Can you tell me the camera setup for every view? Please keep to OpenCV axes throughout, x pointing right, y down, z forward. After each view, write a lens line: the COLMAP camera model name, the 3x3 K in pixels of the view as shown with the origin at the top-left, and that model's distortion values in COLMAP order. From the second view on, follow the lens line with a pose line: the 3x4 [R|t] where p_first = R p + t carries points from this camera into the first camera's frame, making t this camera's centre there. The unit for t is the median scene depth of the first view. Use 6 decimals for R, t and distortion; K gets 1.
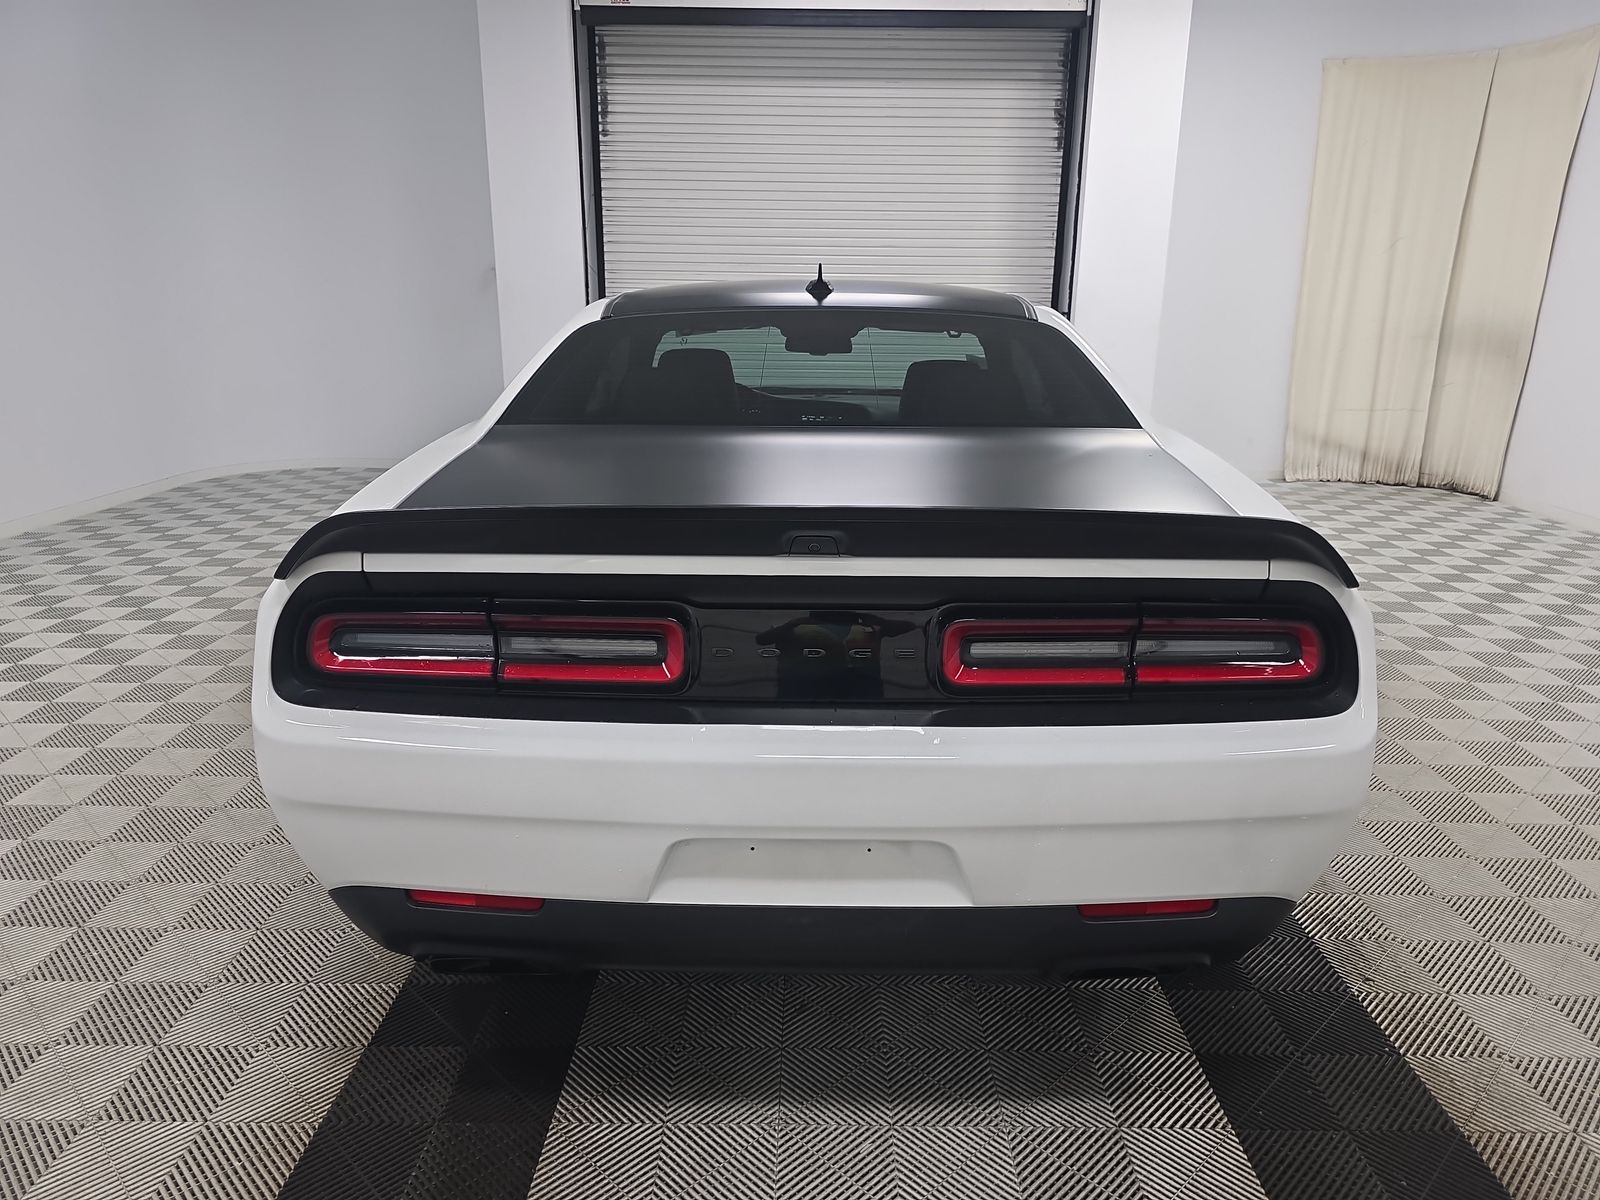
lens RADIAL K [[1082.6, 0, 797.7], [0, 1082.6, 598.5], [0, 0, 1]] dist [-0.000230, 0.000990]
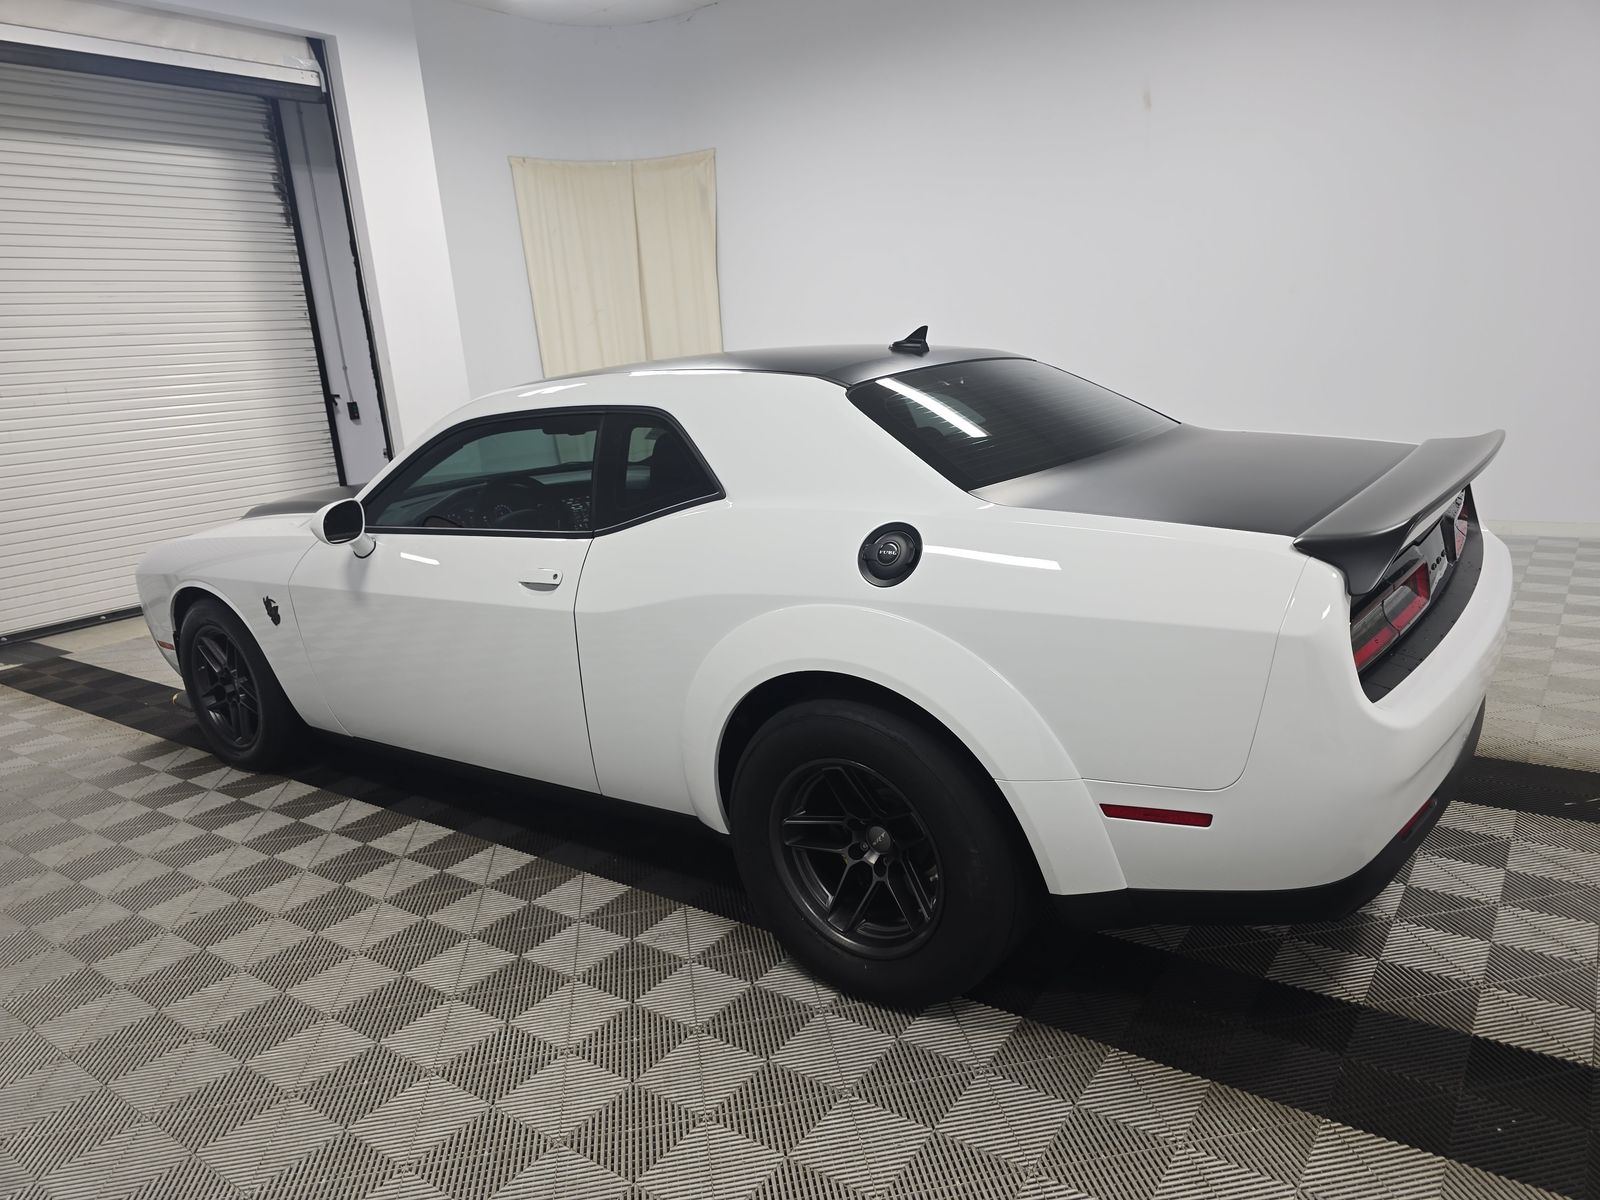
lens RADIAL K [[1082.6, 0, 798.7], [0, 1082.6, 599.8], [0, 0, 1]] dist [-0.000230, 0.000990]
pose [[0.580702, -0.231056, 0.780640, -0.311504], [0.283417, 0.956274, 0.072213, -0.048253], [-0.763191, 0.179312, 0.620796, 0.140432]]
